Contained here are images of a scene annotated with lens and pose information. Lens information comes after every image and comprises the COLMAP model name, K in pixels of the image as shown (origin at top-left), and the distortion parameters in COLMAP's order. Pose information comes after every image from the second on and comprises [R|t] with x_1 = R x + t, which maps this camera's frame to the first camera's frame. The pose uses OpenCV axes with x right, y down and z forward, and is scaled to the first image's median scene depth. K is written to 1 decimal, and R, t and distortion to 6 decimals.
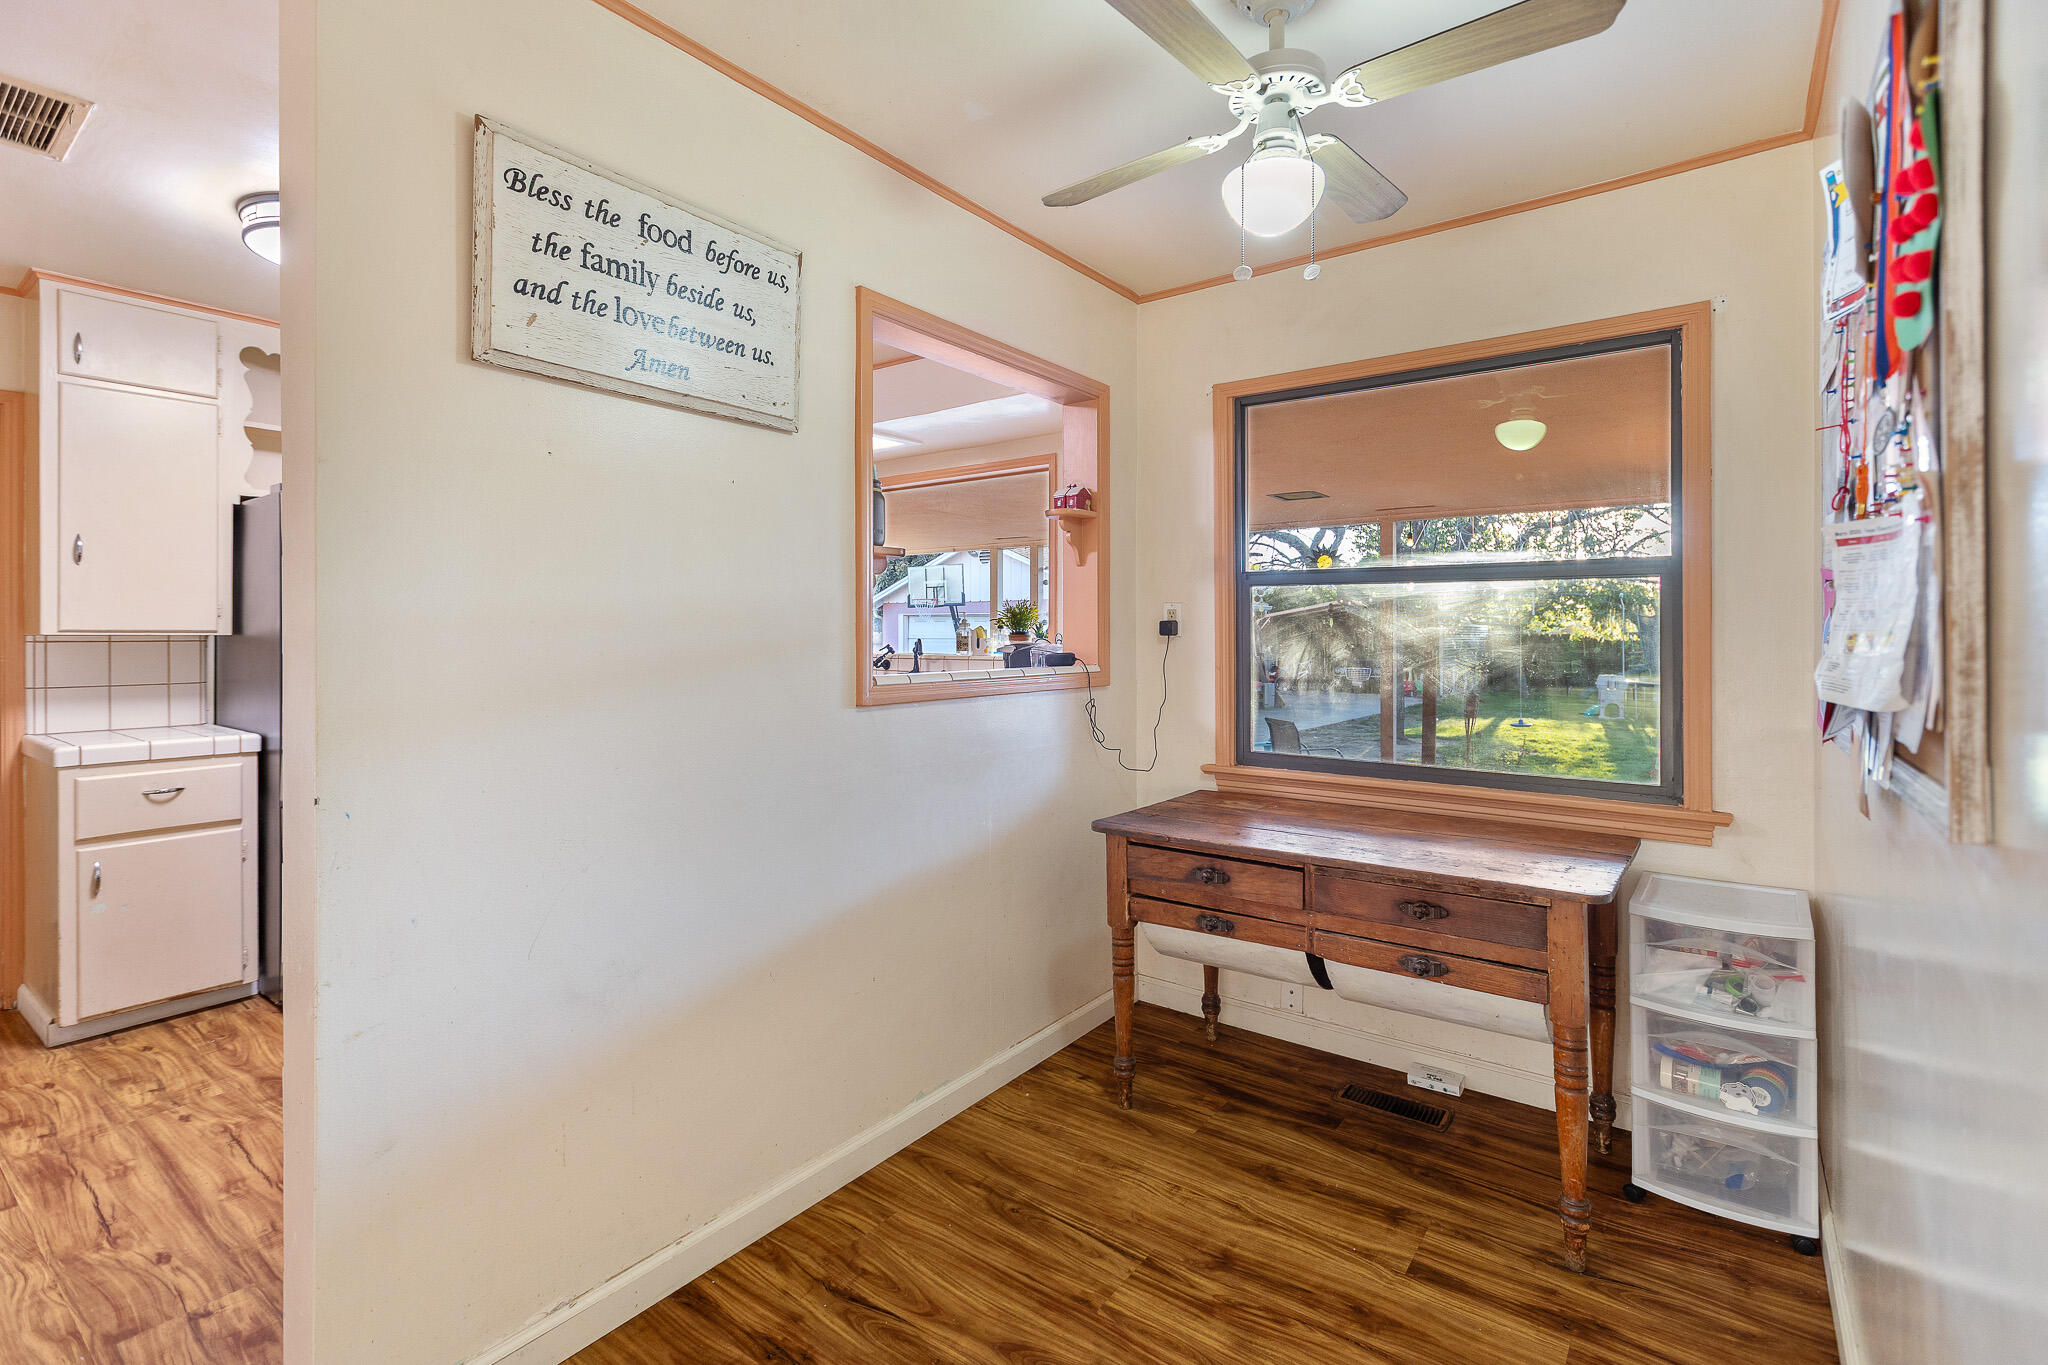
lens RADIAL K [[939.0, 0, 1029.3], [0, 939.0, 633.0], [0, 0, 1]] dist [0.004495, -0.000669]
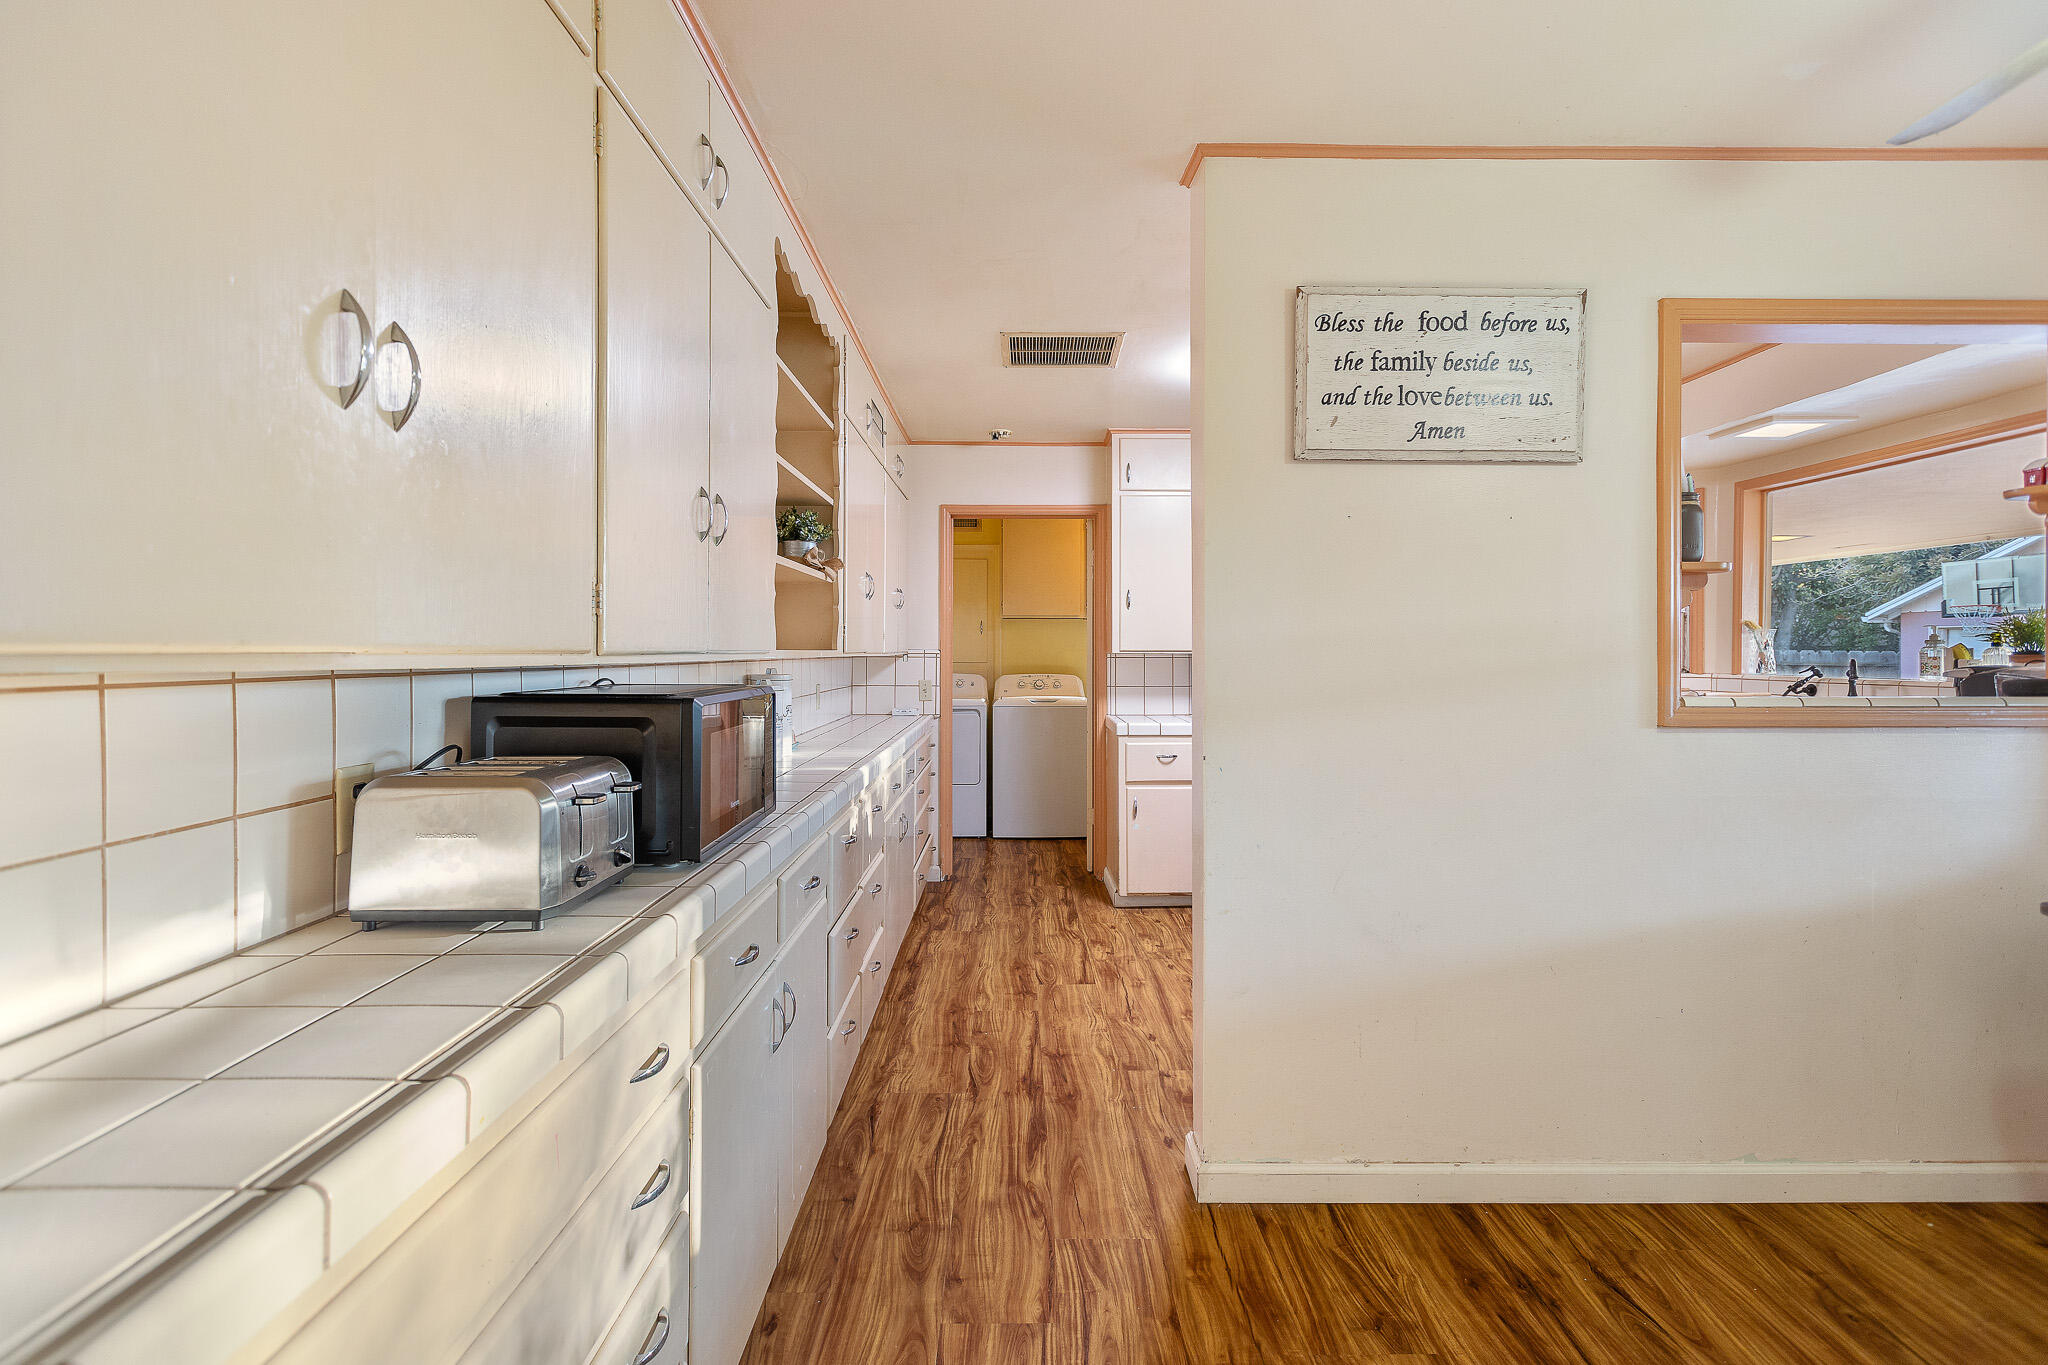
lens RADIAL K [[930.2, 0, 1028.1], [0, 930.2, 661.5], [0, 0, 1]] dist [0.003990, -0.000220]
pose [[0.604183, 0.007993, -0.796806, 0.198783], [-0.000236, 0.999951, 0.009852, 0.000227], [0.796846, -0.005765, 0.604155, -0.118699]]
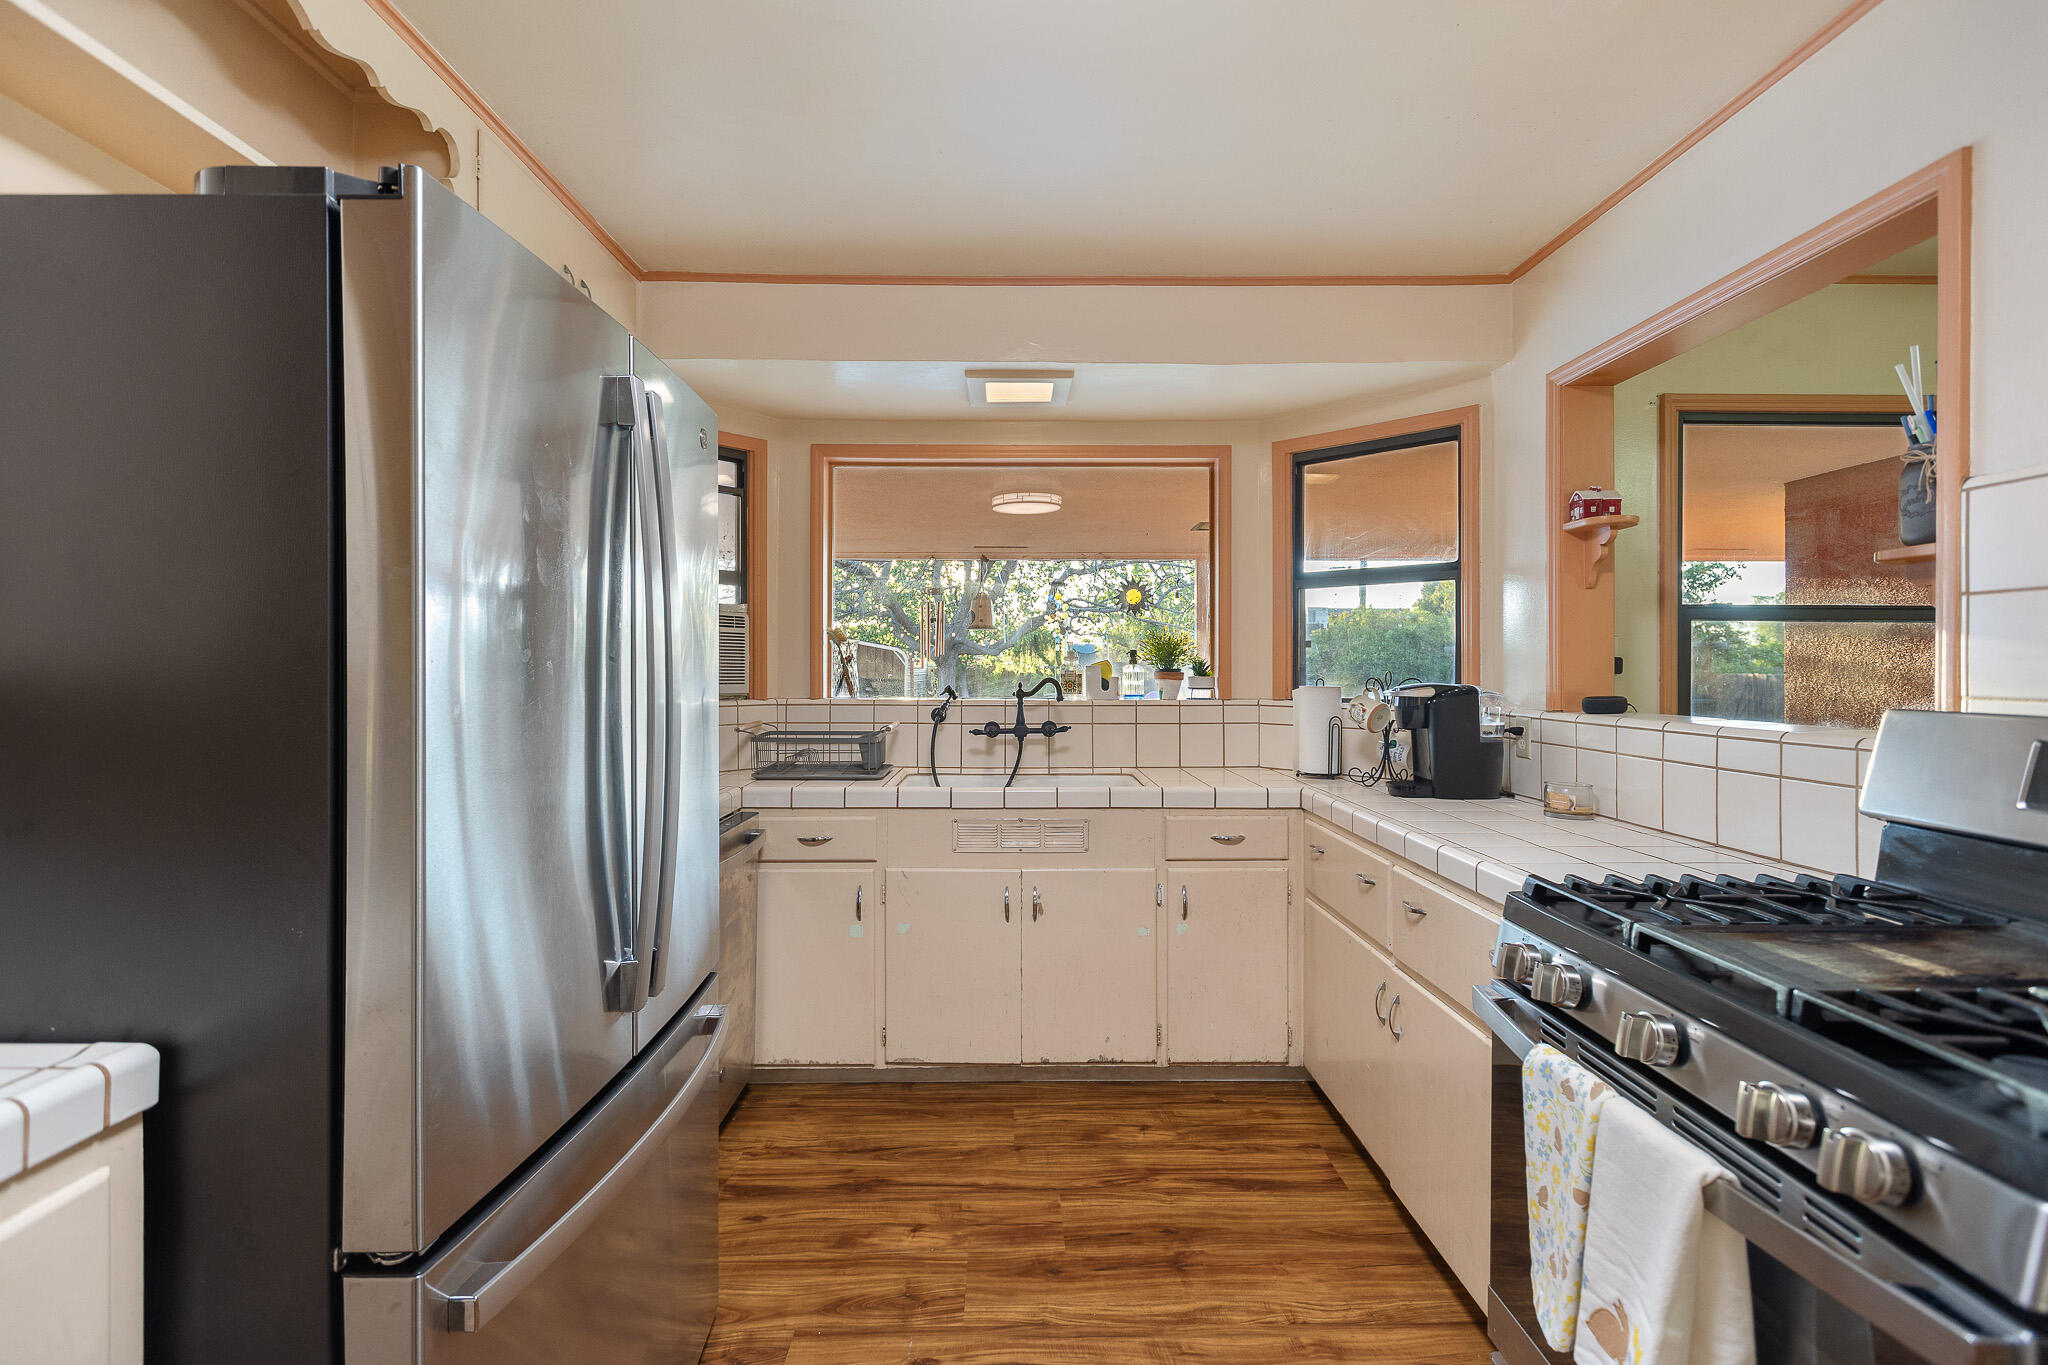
lens RADIAL K [[926.3, 0, 1018.9], [0, 926.3, 665.9], [0, 0, 1]] dist [0.001226, 0.000175]
pose [[0.797677, 0.001652, 0.603082, -1.189116], [-0.000431, 0.999998, -0.002170, -0.002992], [-0.603085, 0.001471, 0.797676, 0.962203]]
